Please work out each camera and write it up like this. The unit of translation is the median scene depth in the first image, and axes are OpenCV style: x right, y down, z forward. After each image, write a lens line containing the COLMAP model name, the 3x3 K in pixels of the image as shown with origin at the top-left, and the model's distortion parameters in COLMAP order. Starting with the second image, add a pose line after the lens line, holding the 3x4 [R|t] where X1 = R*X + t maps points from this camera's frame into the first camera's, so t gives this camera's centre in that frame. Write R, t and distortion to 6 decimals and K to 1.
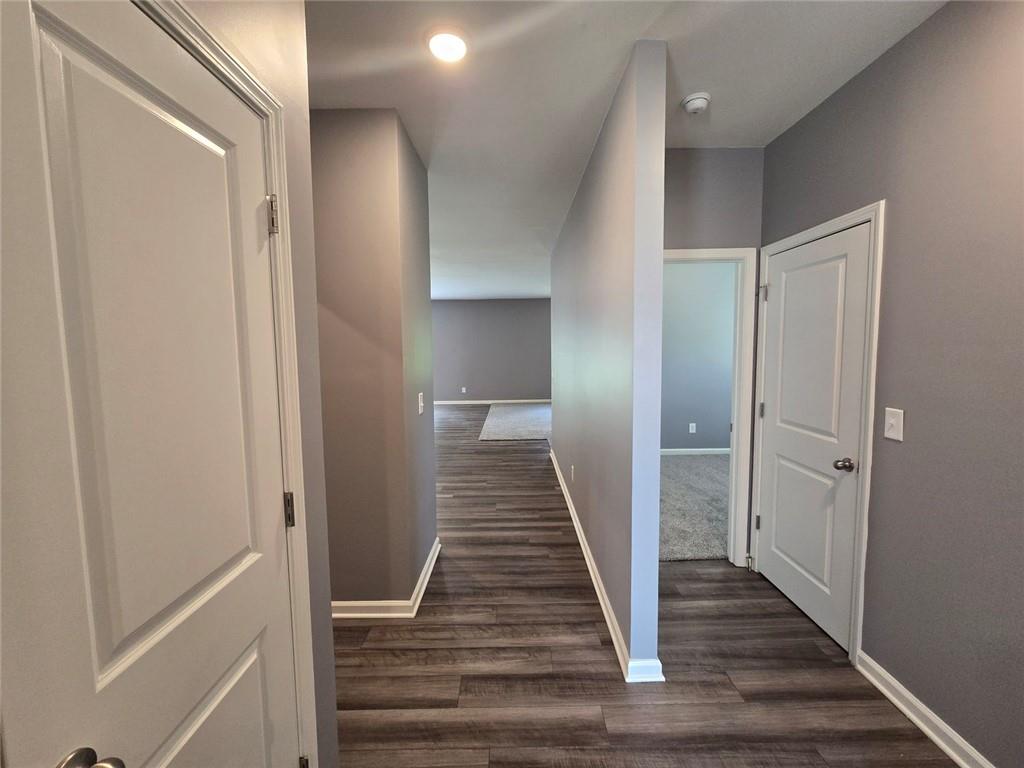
lens RADIAL K [[423.3, 0, 512.0], [0, 423.3, 384.0], [0, 0, 1]] dist [-0.000204, 0.000107]
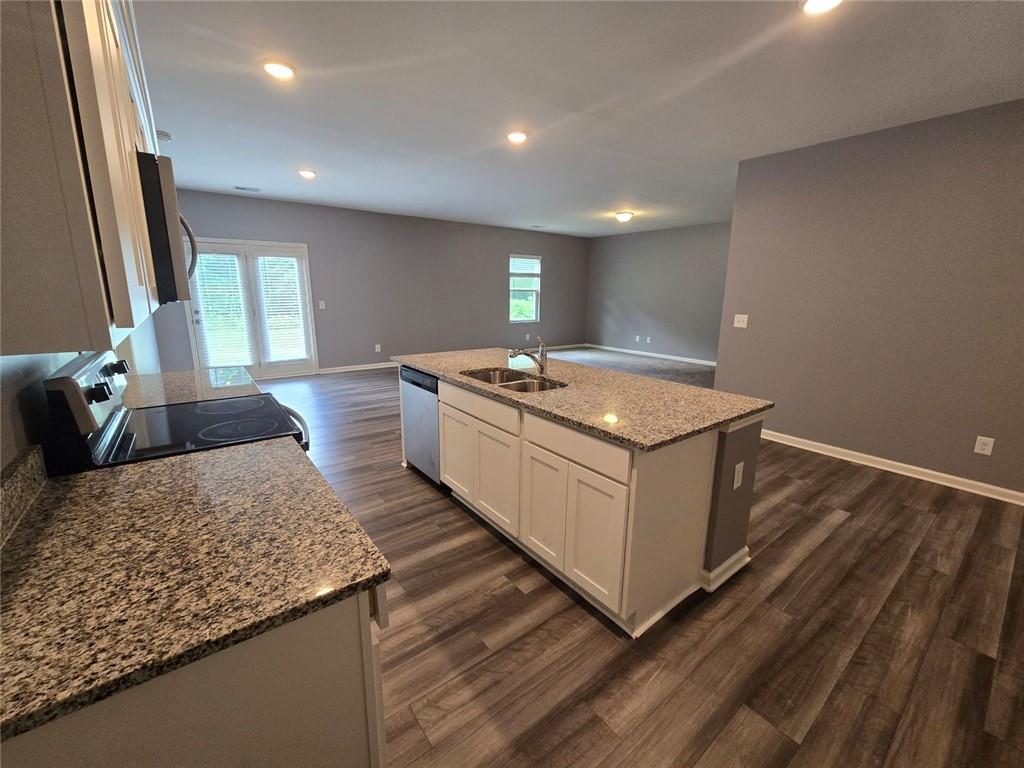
lens RADIAL K [[423.3, 0, 512.0], [0, 423.3, 384.0], [0, 0, 1]] dist [-0.000204, 0.000107]
pose [[0.792774, -0.106640, 0.600115, -0.931006], [0.027717, 0.989865, 0.139284, -0.047195], [-0.608886, -0.093787, 0.787694, 0.787886]]
